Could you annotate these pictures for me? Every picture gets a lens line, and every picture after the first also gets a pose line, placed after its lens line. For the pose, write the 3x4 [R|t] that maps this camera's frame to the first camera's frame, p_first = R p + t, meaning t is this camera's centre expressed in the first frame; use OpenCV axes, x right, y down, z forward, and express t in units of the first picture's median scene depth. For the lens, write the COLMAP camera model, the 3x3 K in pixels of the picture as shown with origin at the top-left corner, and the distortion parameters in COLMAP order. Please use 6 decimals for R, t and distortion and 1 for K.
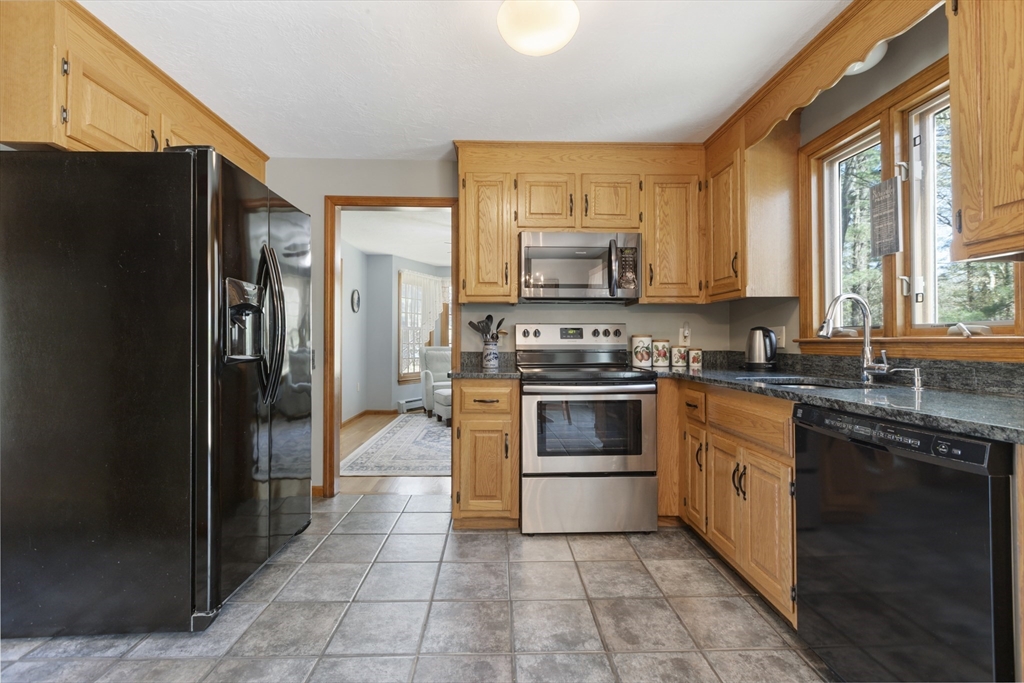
lens RADIAL K [[454.8, 0, 508.8], [0, 454.8, 336.1], [0, 0, 1]] dist [0.000971, 0.000054]
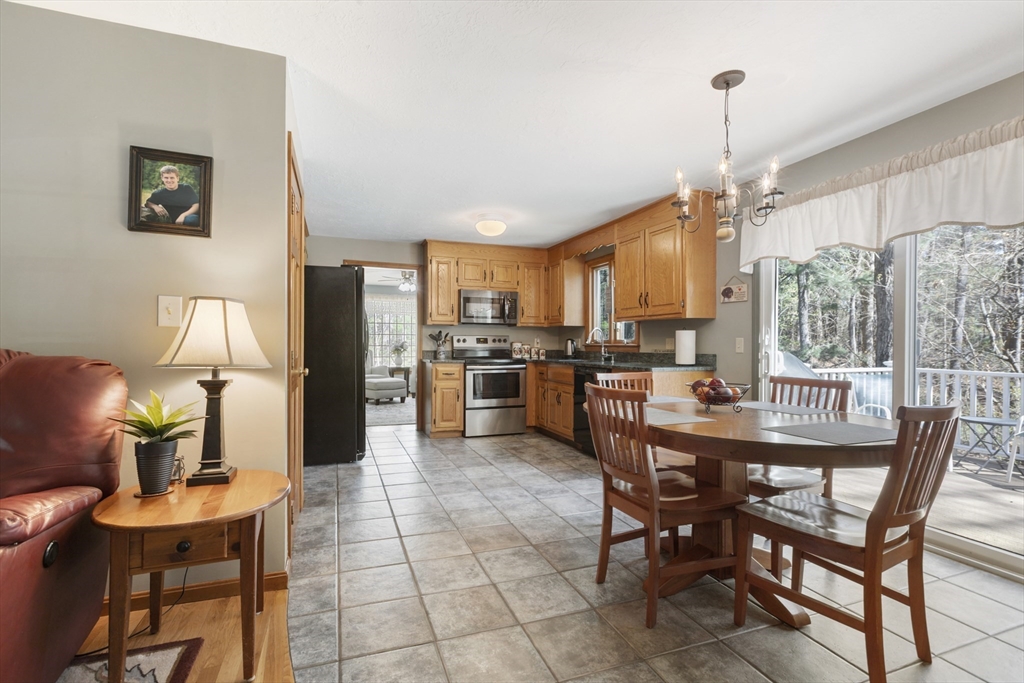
lens RADIAL K [[454.8, 0, 510.5], [0, 454.8, 345.9], [0, 0, 1]] dist [0.000971, 0.000054]
pose [[0.946288, 0.003555, 0.323305, -0.449763], [-0.008812, 0.999852, 0.014799, -0.016460], [-0.323204, -0.016853, 0.946179, -1.032138]]
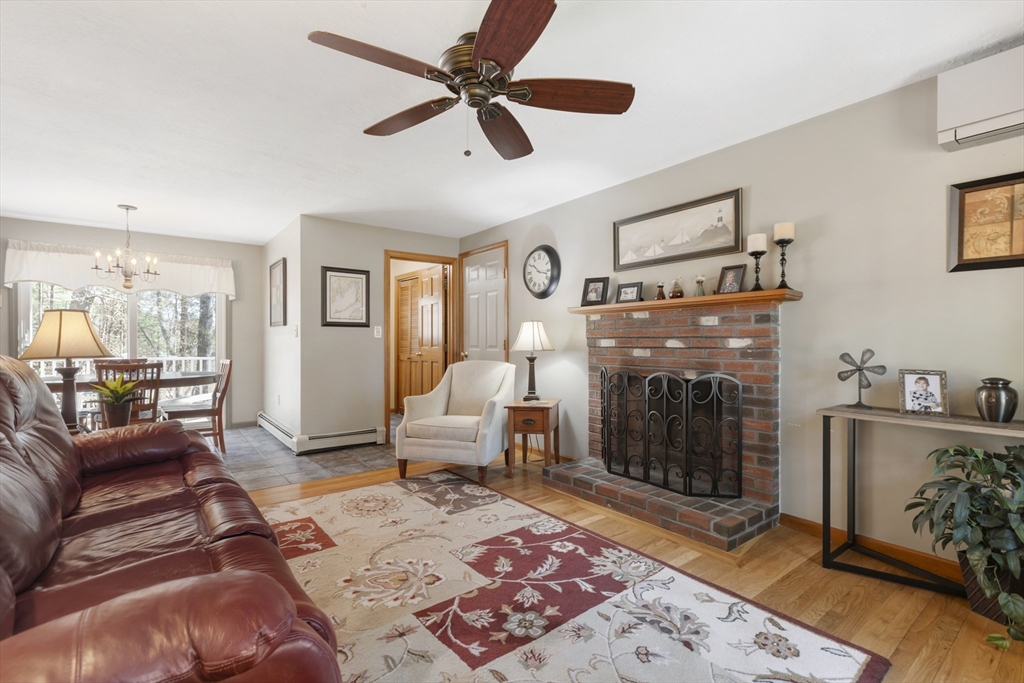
lens RADIAL K [[454.8, 0, 519.1], [0, 454.8, 342.4], [0, 0, 1]] dist [0.000971, 0.000054]
pose [[-0.589063, 0.001452, 0.808086, -1.932030], [-0.009651, 0.999914, -0.008832, -0.007731], [-0.808030, -0.013001, -0.588998, -0.557322]]
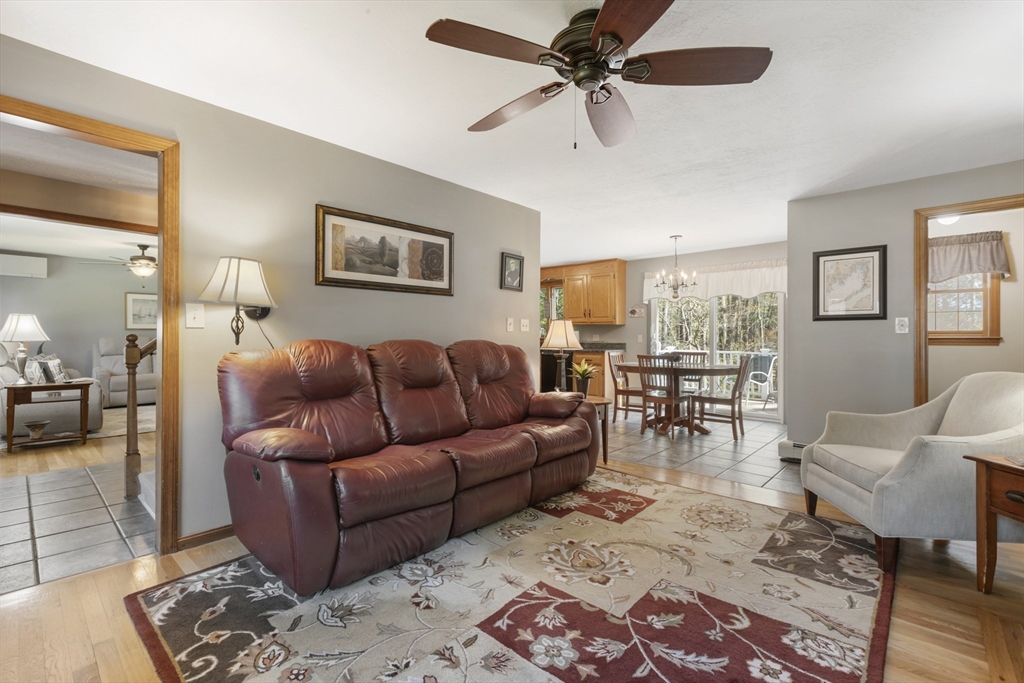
lens RADIAL K [[454.8, 0, 510.9], [0, 454.8, 338.4], [0, 0, 1]] dist [0.000971, 0.000054]
pose [[0.692419, 0.002495, 0.721492, -1.876630], [-0.011911, 0.999897, 0.007973, -0.019658], [-0.721398, -0.014115, 0.692377, -1.296442]]
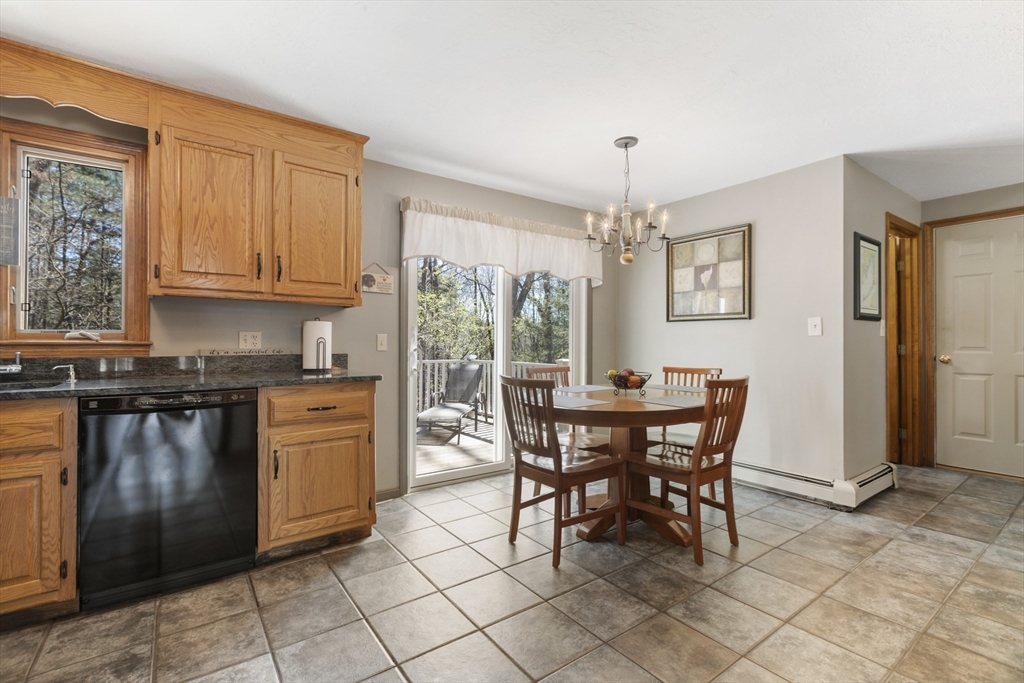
lens RADIAL K [[454.8, 0, 505.4], [0, 454.8, 338.9], [0, 0, 1]] dist [0.000971, 0.000054]
pose [[-0.550242, 0.004258, 0.834995, -0.559805], [-0.011870, 0.999846, -0.012921, -0.001001], [-0.834921, -0.017021, -0.550106, 0.440704]]
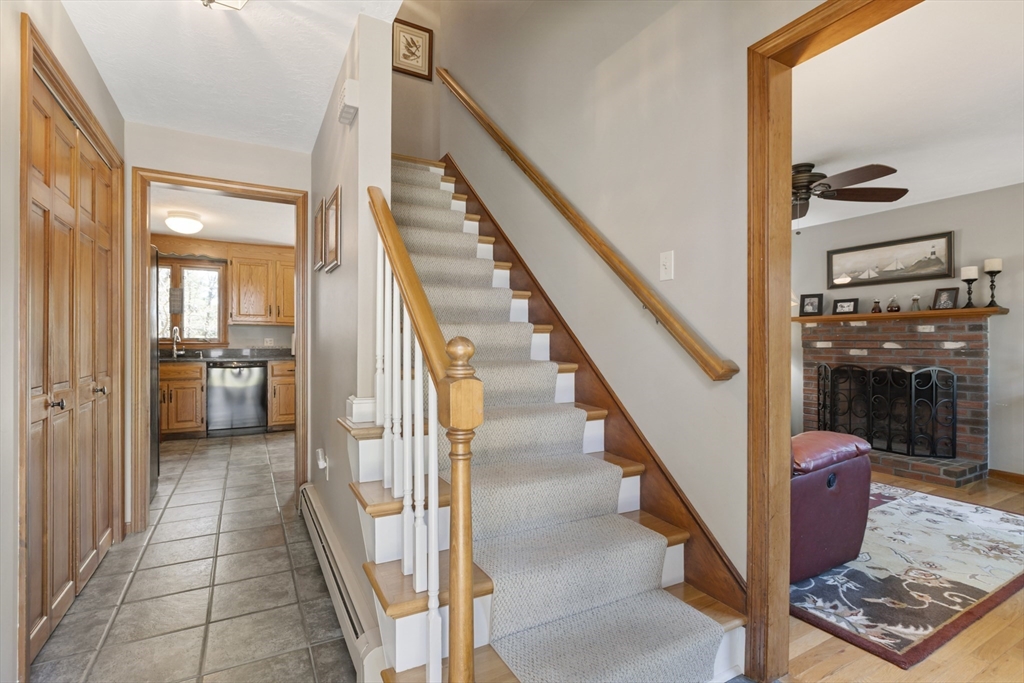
lens RADIAL K [[475.0, 0, 505.4], [0, 475.0, 341.1], [0, 0, 1]] dist [-0.012480, -0.001006]
pose [[-0.443024, 0.002125, 0.896507, -2.085324], [-0.012312, 0.999888, -0.008455, -0.003708], [-0.896425, -0.014784, -0.442949, 0.343566]]
